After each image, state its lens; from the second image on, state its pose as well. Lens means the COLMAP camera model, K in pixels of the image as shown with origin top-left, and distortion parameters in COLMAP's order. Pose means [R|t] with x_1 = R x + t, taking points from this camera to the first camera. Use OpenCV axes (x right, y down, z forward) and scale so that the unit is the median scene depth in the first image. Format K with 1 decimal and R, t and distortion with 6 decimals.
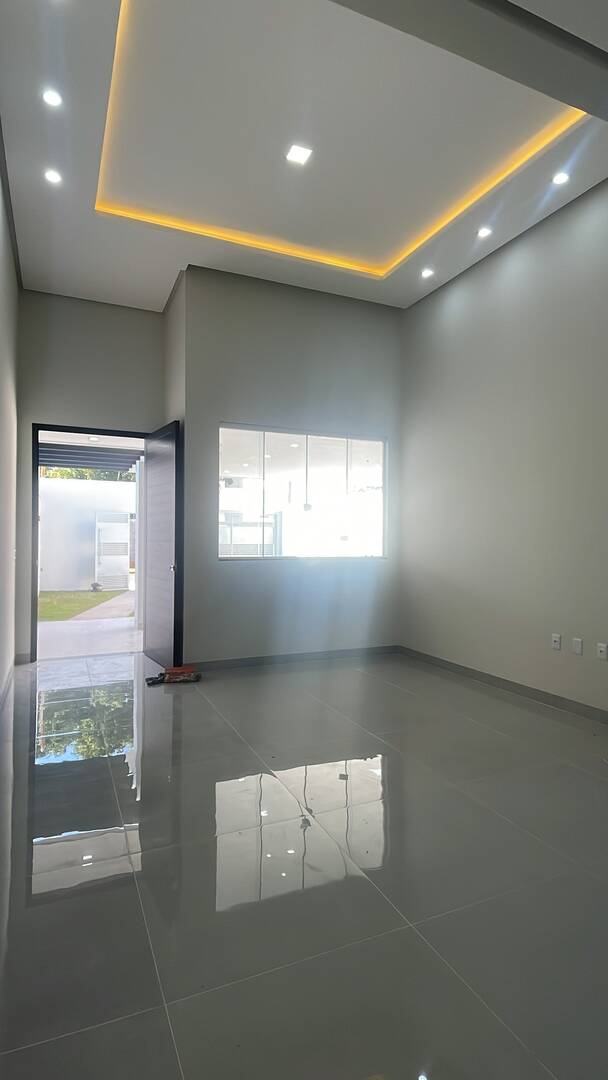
lens RADIAL K [[565.0, 0, 304.0], [0, 565.0, 540.0], [0, 0, 1]] dist [0.010591, -0.000141]
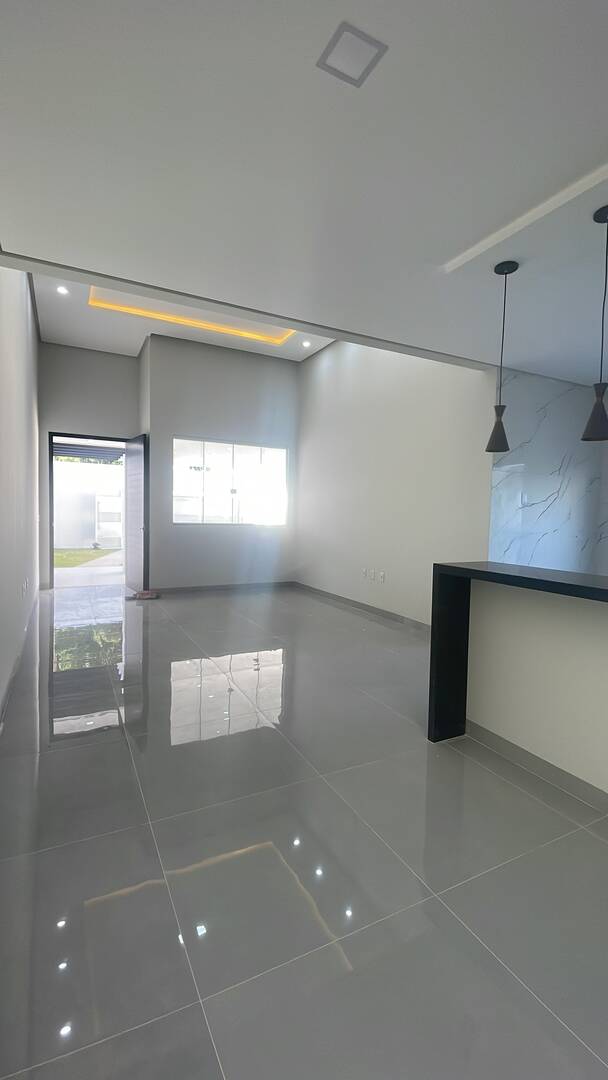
lens RADIAL K [[485.3, 0, 321.2], [0, 485.3, 541.1], [0, 0, 1]] dist [-0.000526, -0.000140]
pose [[0.997073, 0.011063, 0.075651, 0.143288], [-0.015354, 0.998291, 0.056383, 0.000591], [-0.074898, -0.057379, 0.995539, -0.340994]]
